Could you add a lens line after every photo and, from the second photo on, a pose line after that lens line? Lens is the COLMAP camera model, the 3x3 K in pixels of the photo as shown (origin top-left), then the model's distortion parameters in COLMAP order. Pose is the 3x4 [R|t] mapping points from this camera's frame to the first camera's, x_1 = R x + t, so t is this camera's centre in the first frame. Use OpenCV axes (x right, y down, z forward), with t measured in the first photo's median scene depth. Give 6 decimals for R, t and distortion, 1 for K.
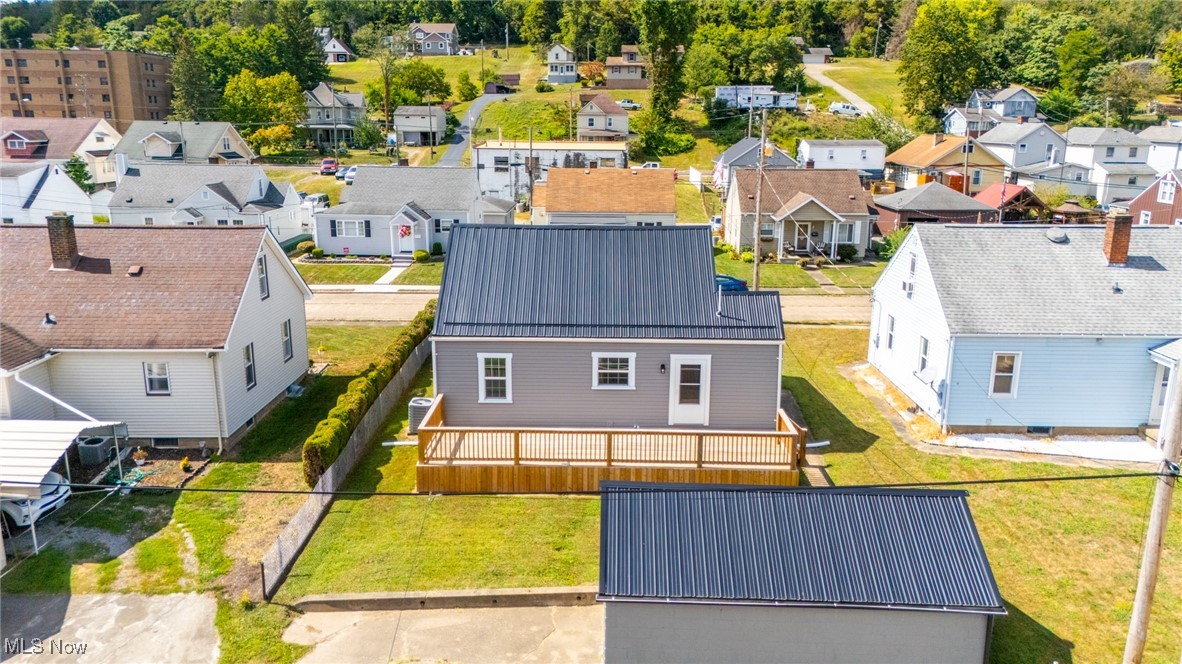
lens RADIAL K [[901.6, 0, 587.3], [0, 901.6, 331.3], [0, 0, 1]] dist [0.068591, -0.045672]
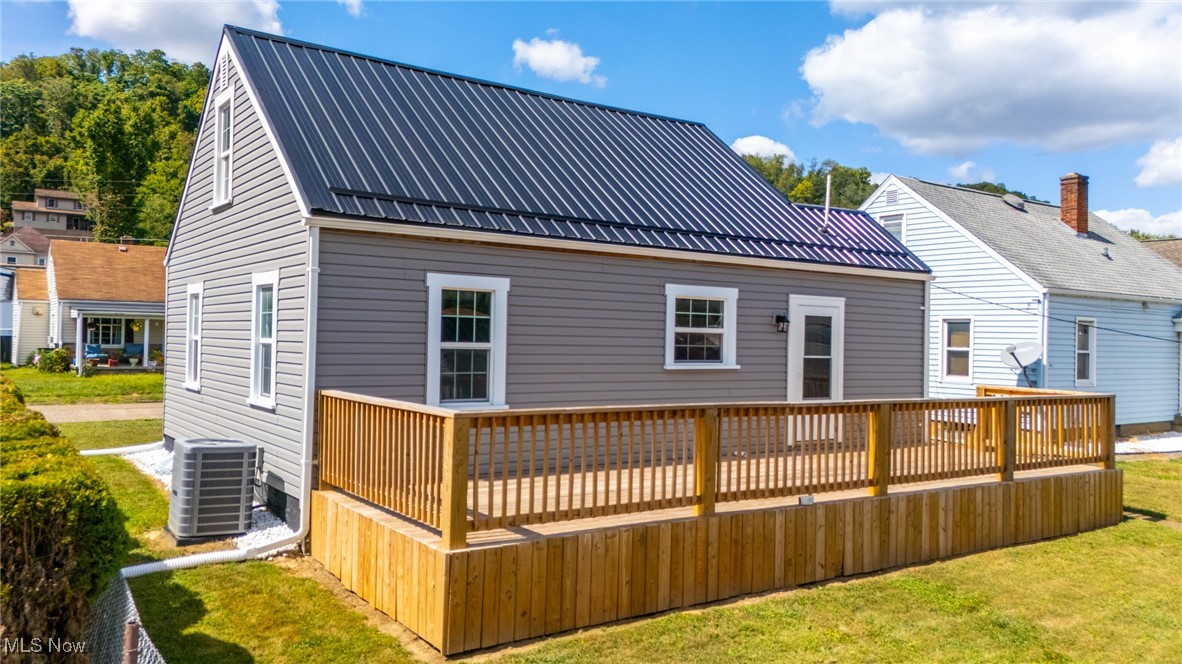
lens RADIAL K [[901.6, 0, 587.3], [0, 901.6, 331.3], [0, 0, 1]] dist [0.068591, -0.045672]
pose [[0.798221, 0.023572, 0.601903, -0.293058], [0.123472, 0.971614, -0.201796, 0.130460], [-0.589574, 0.235396, 0.772652, 0.677716]]
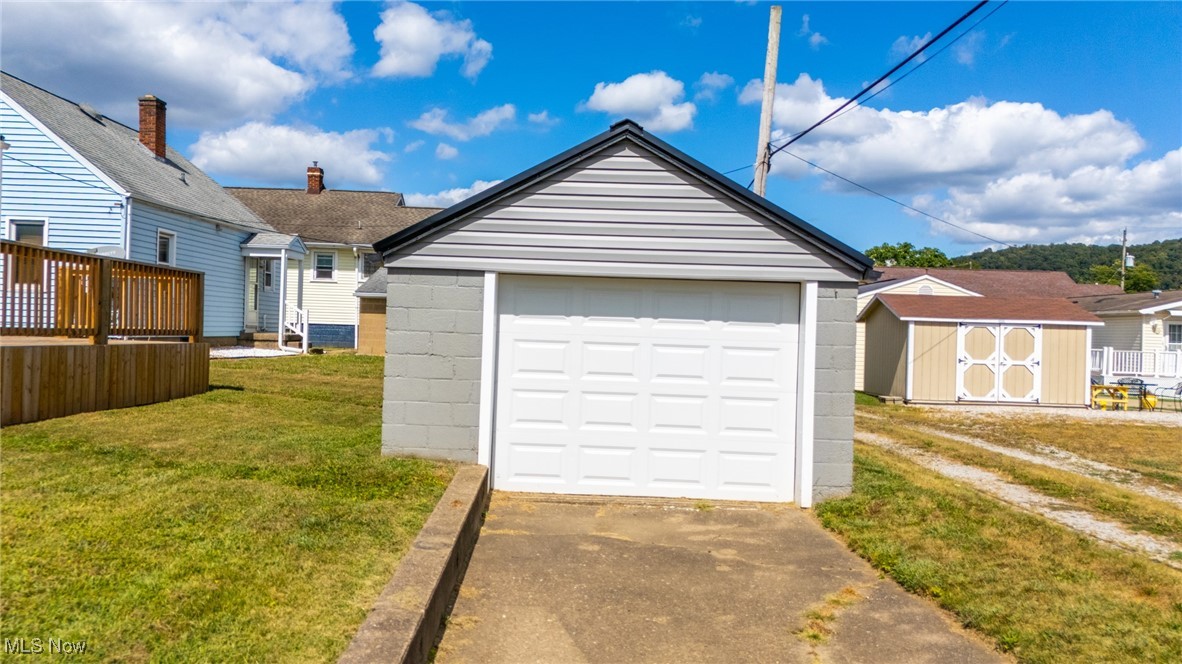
lens RADIAL K [[901.6, 0, 587.3], [0, 901.6, 331.3], [0, 0, 1]] dist [0.068591, -0.045672]
pose [[-0.023217, 0.002162, 0.999728, -0.280797], [0.208430, 0.978034, 0.002726, 0.180078], [-0.977762, 0.208436, -0.023157, 0.713312]]
